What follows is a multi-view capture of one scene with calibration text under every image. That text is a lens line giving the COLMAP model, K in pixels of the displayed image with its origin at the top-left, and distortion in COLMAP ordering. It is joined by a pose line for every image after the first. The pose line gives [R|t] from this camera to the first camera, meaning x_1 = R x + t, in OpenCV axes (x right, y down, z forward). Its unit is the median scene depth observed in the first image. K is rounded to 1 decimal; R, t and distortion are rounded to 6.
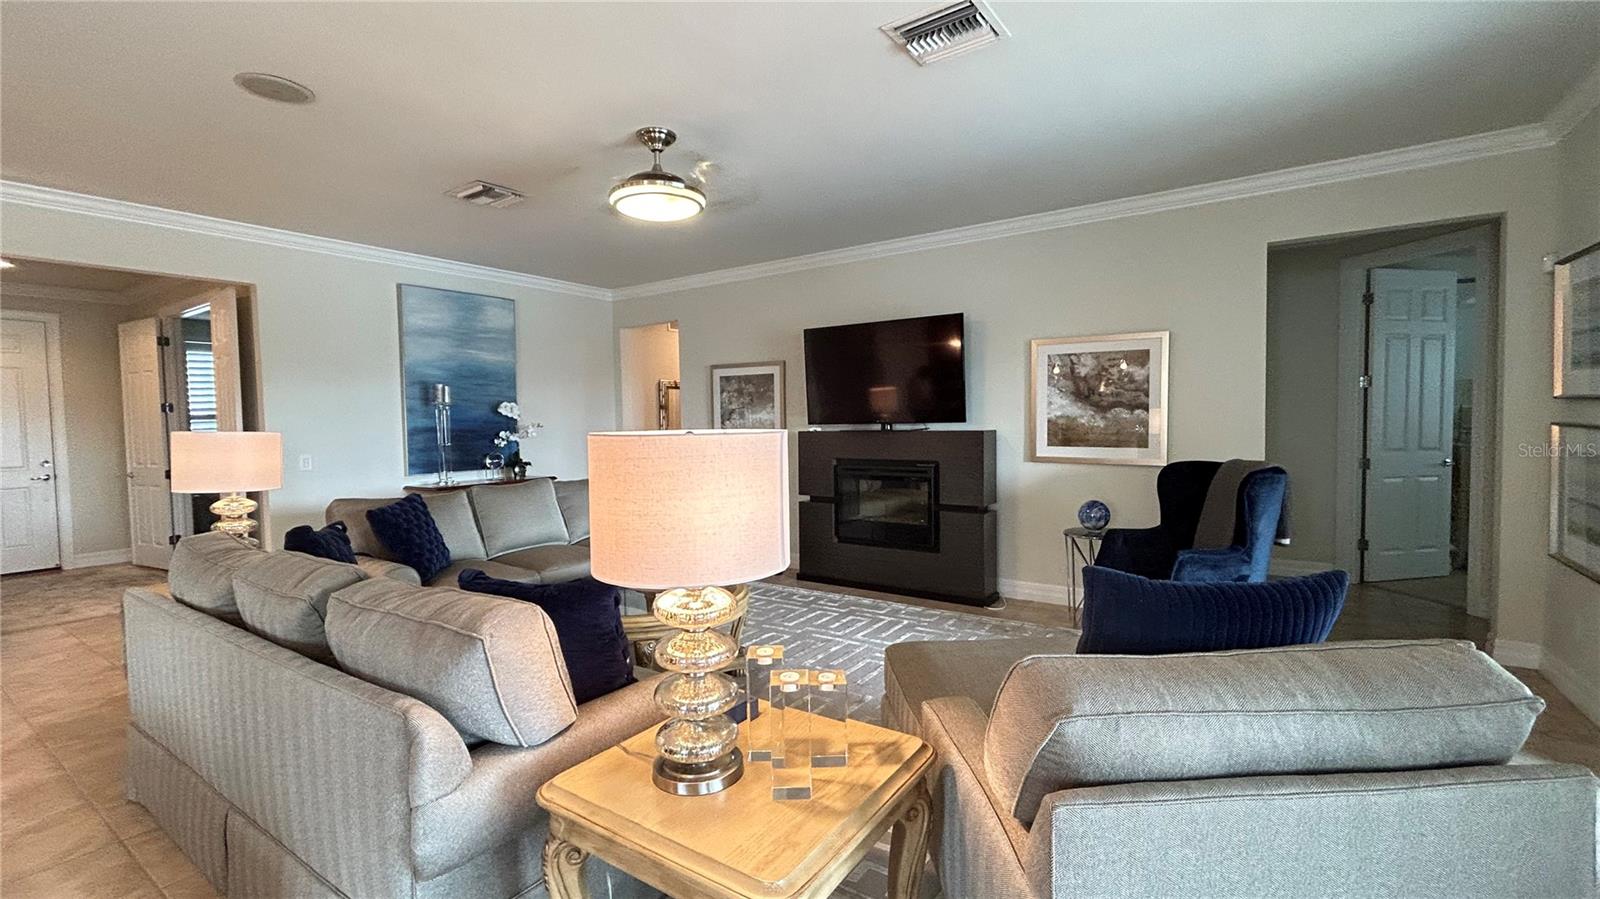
lens RADIAL K [[682.5, 0, 799.3], [0, 682.5, 444.9], [0, 0, 1]] dist [-0.003337, -0.000113]
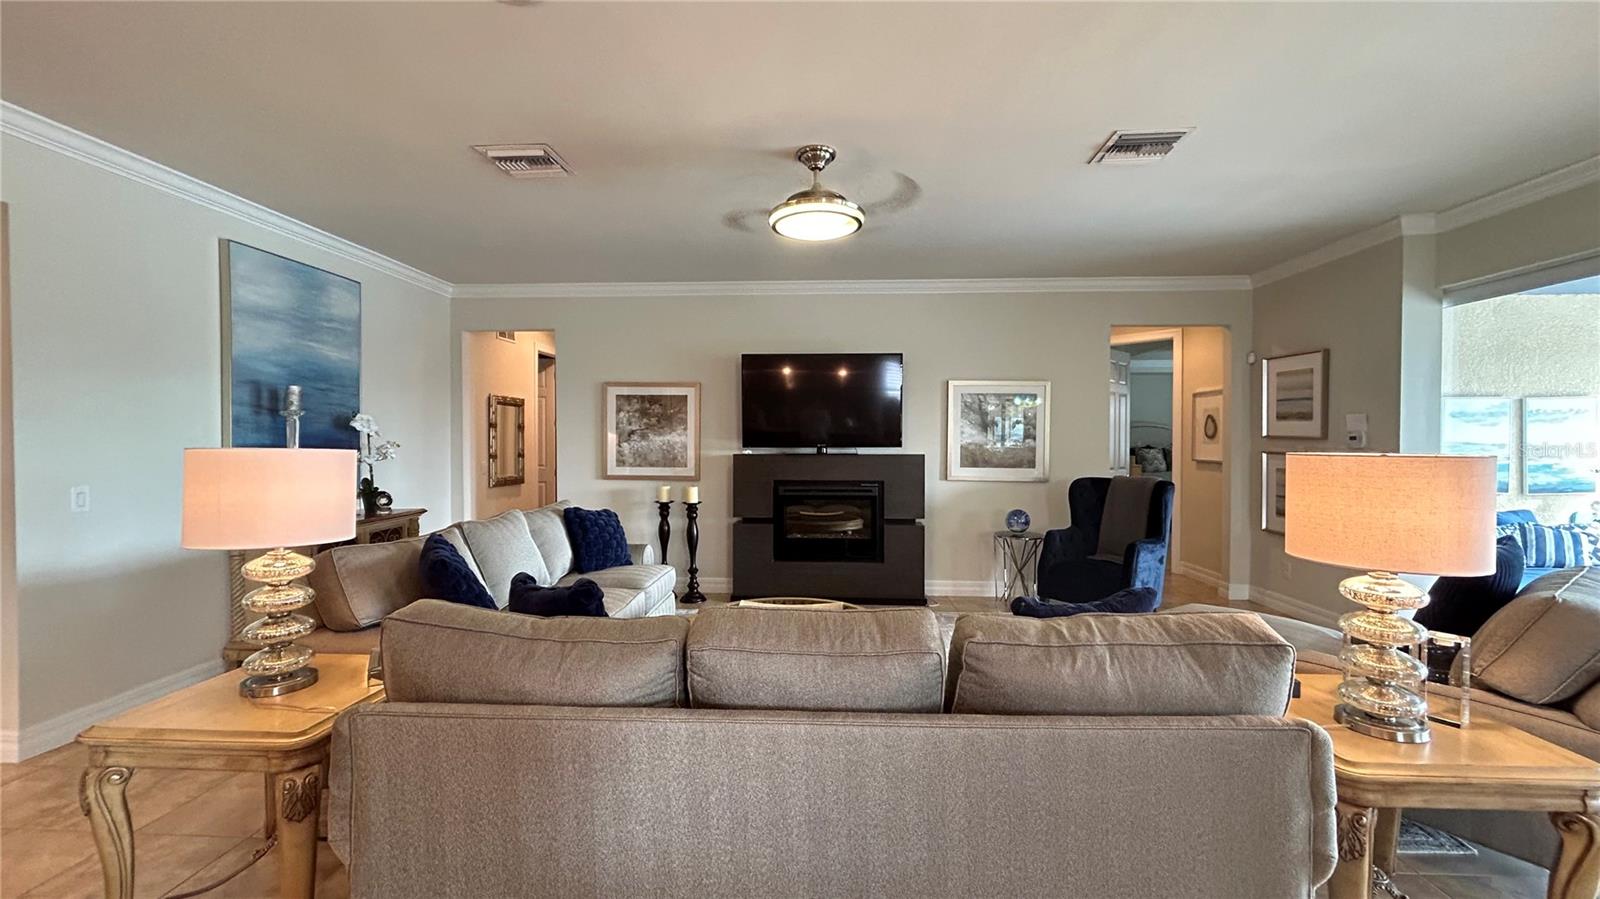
lens RADIAL K [[644.2, 0, 802.6], [0, 644.2, 439.0], [0, 0, 1]] dist [-0.001795, 0.001566]
pose [[0.855450, 0.018210, 0.517565, -0.416452], [0.004961, 0.999048, -0.043350, -0.000298], [-0.517862, 0.039652, 0.854545, 0.134649]]
